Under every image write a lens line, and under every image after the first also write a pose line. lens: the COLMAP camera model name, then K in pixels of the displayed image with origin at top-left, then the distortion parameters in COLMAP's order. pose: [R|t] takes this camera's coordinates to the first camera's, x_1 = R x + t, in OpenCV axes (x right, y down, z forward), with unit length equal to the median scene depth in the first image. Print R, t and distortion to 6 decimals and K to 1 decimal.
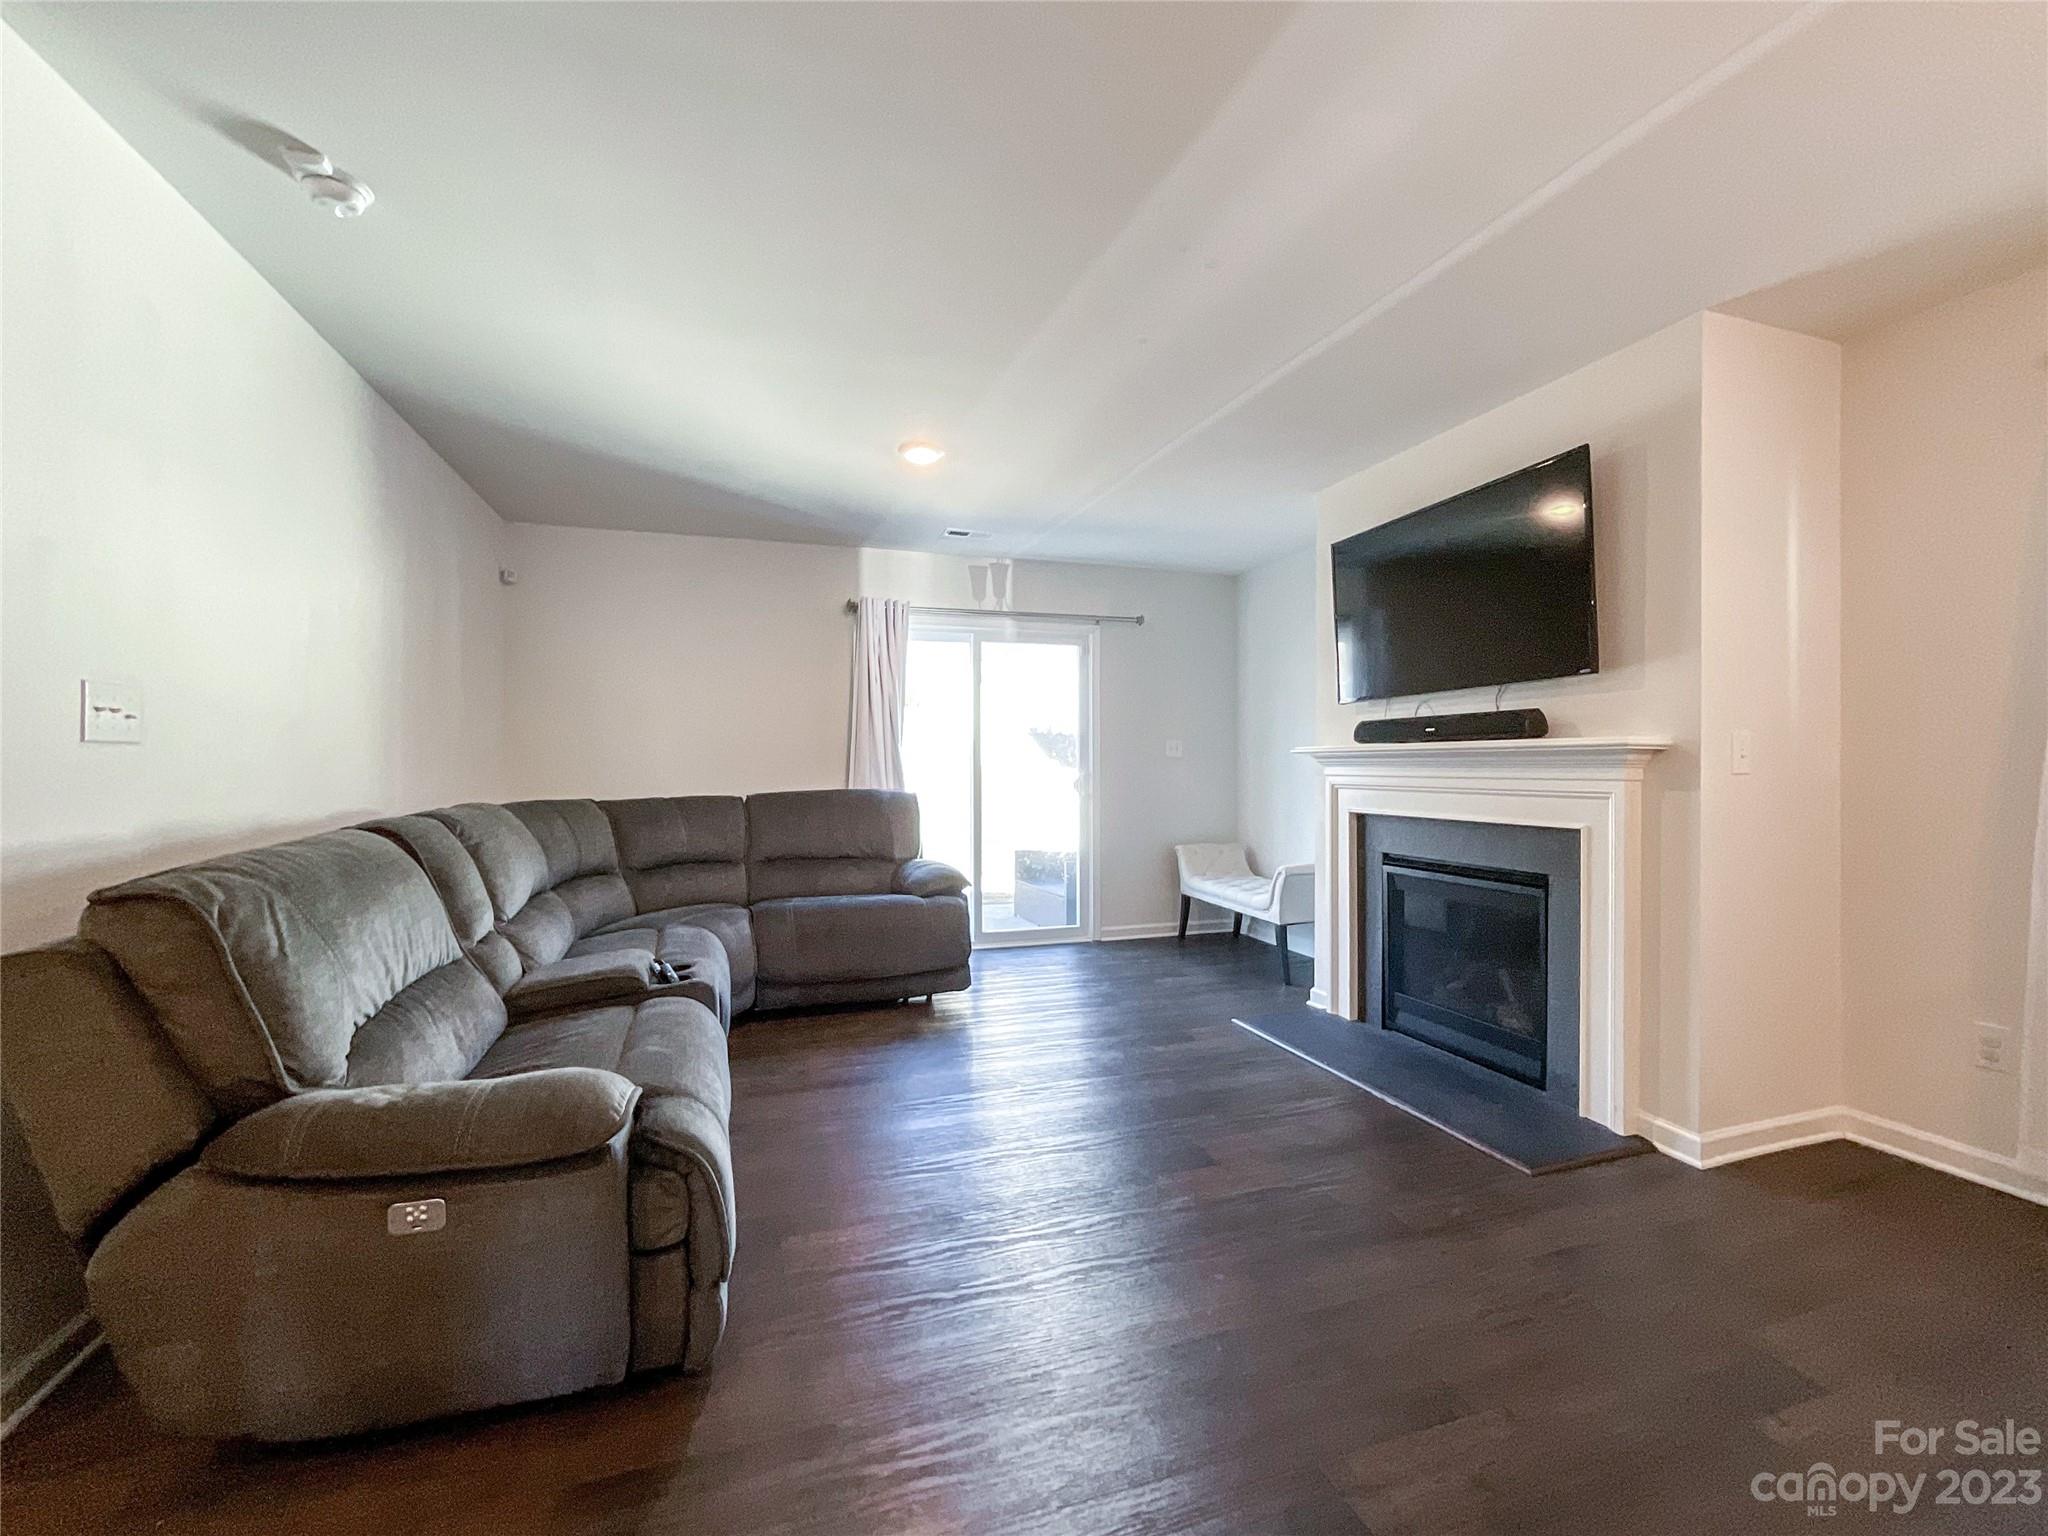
lens RADIAL K [[851.6, 0, 1024.0], [0, 851.6, 768.0], [0, 0, 1]] dist [-0.017974, 0.000125]
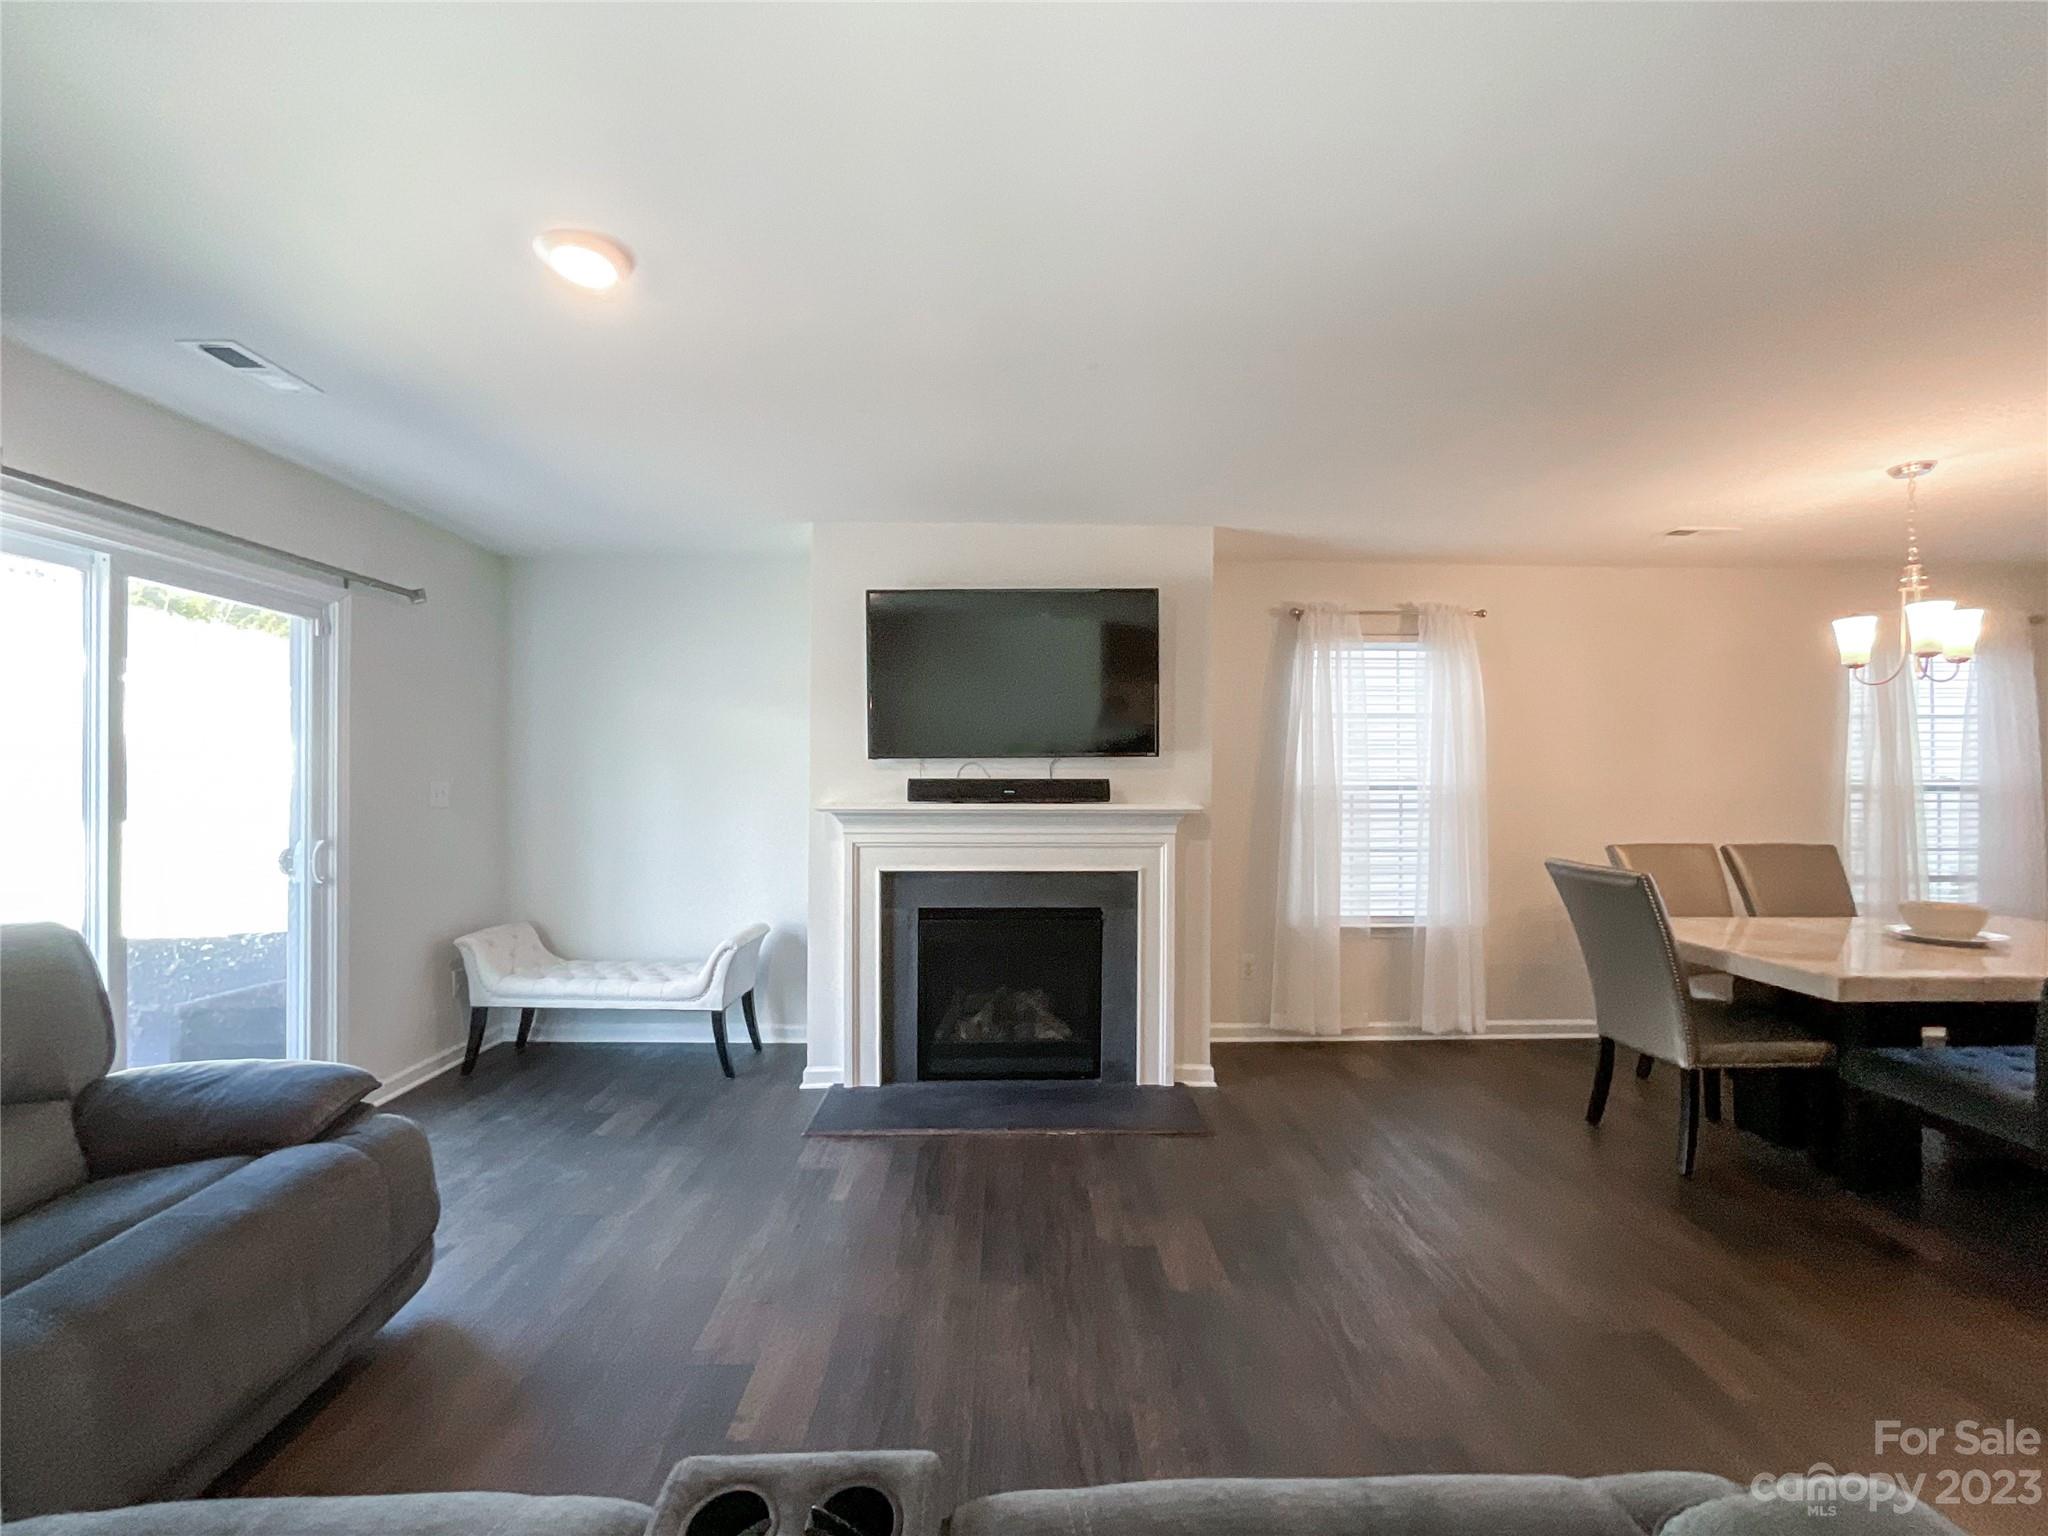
lens RADIAL K [[851.6, 0, 1024.0], [0, 851.6, 768.0], [0, 0, 1]] dist [-0.017974, 0.000125]
pose [[0.291656, 0.012527, 0.956441, -0.496246], [-0.002831, 0.999921, -0.012233, -0.053966], [-0.956519, 0.000860, 0.291669, 0.556677]]
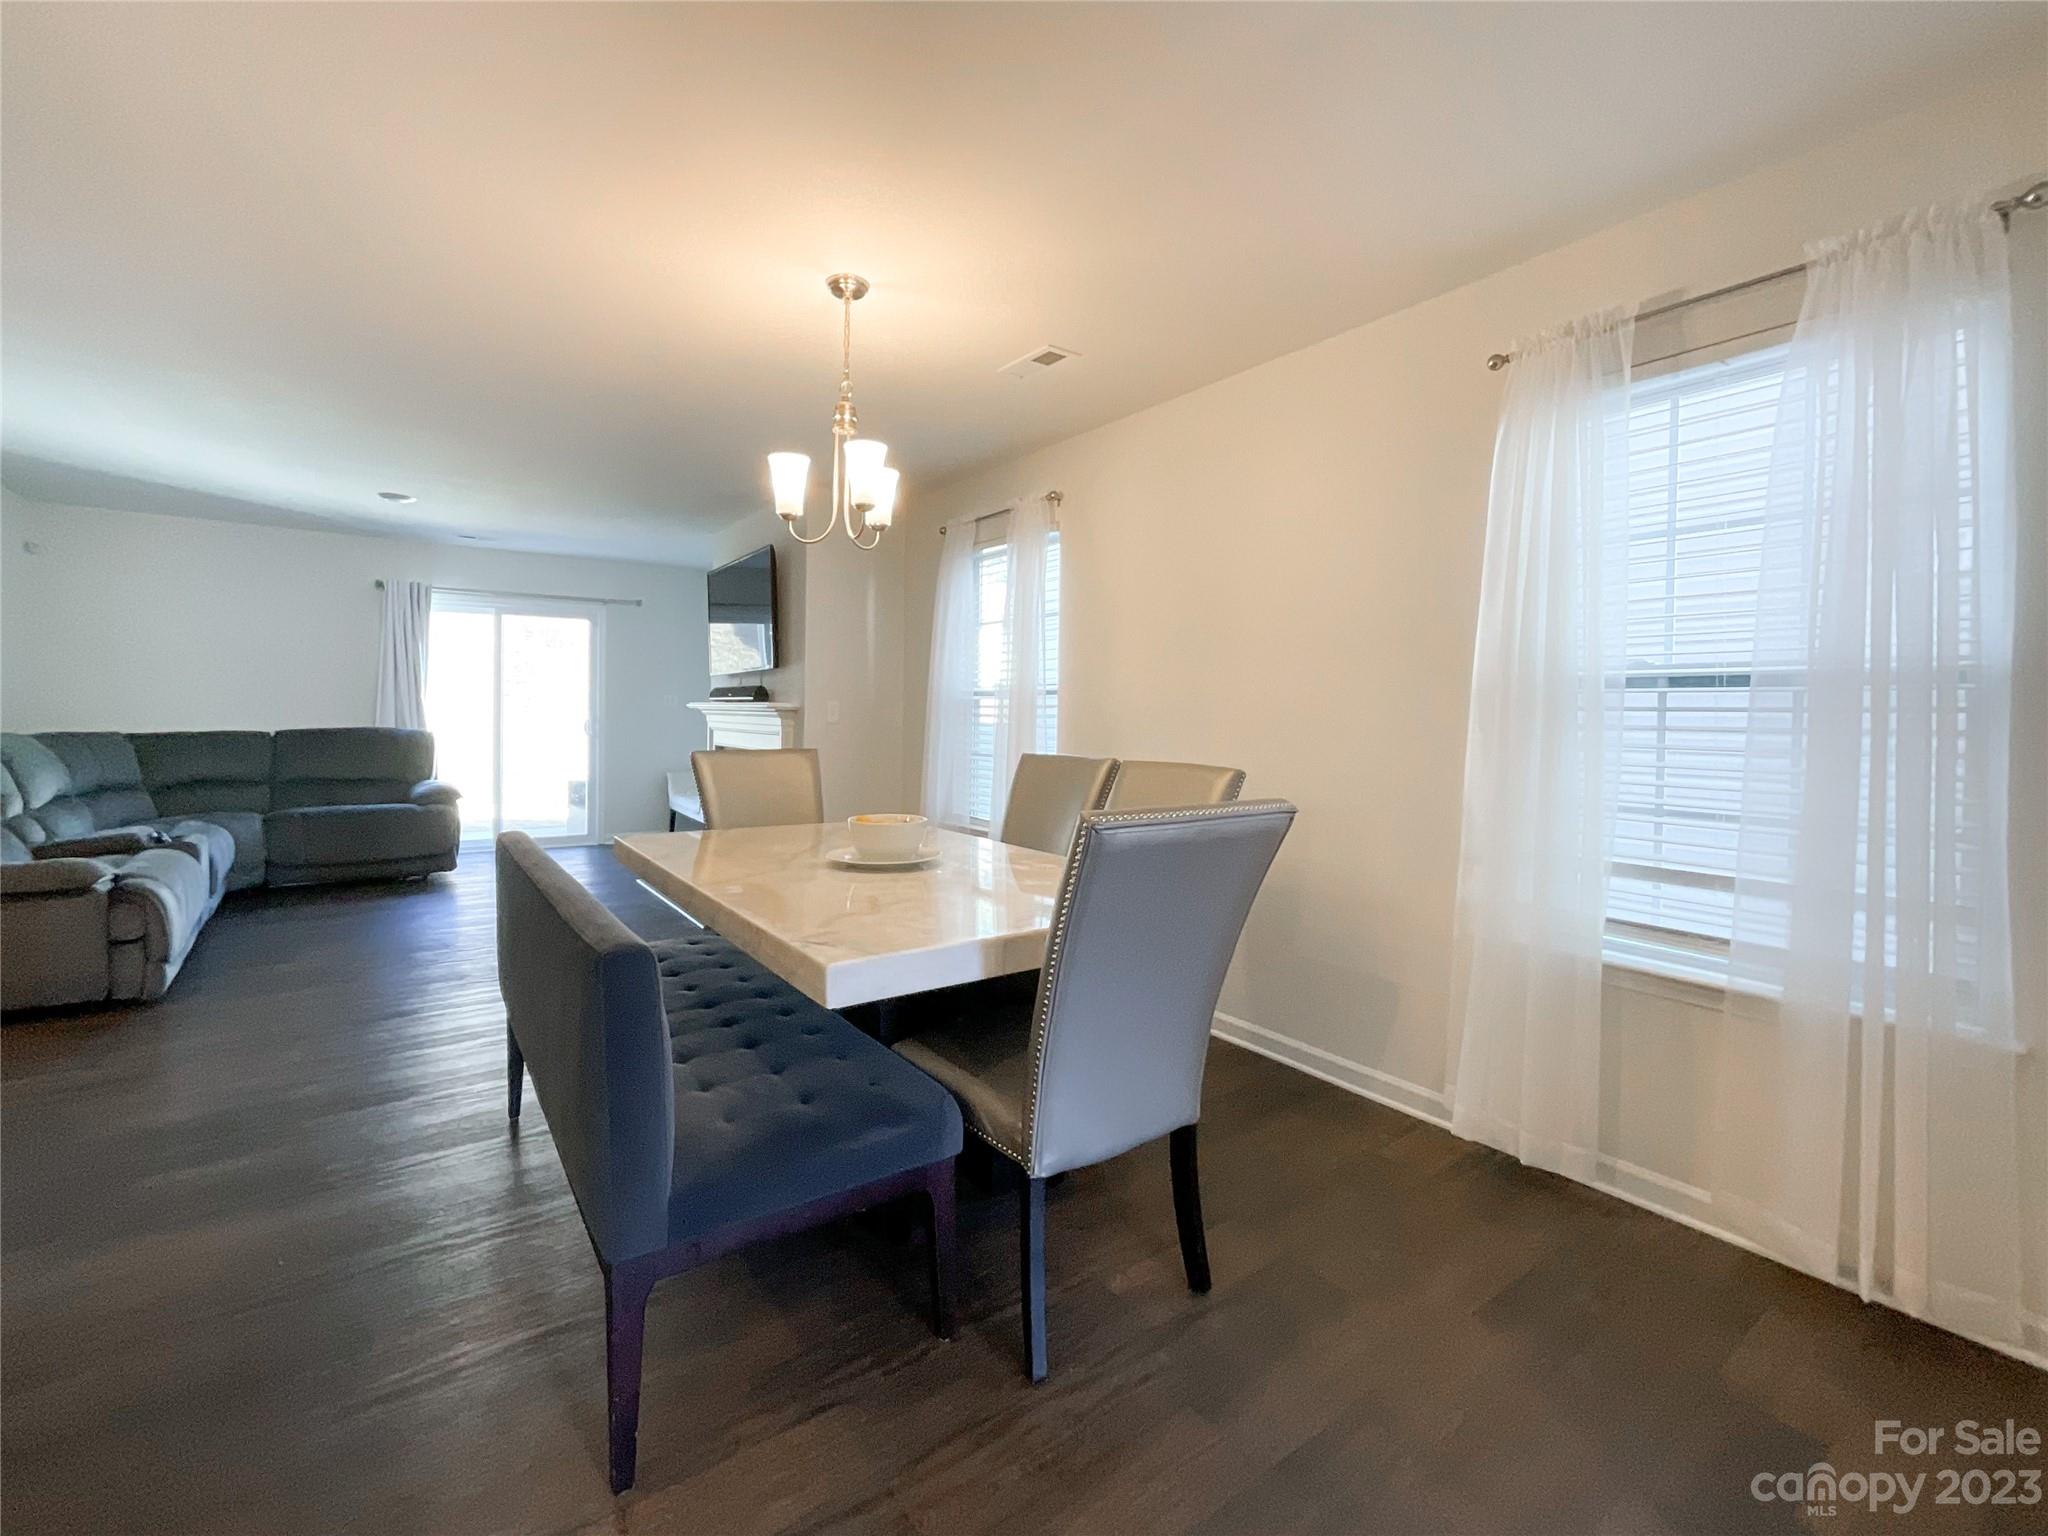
lens RADIAL K [[884.0, 0, 1020.3], [0, 884.0, 747.9], [0, 0, 1]] dist [-0.000709, 0.000008]
pose [[0.958403, 0.004102, 0.285389, 0.464509], [-0.016077, 0.999085, 0.039630, -0.016507], [-0.284965, -0.042570, 0.957592, -0.746830]]
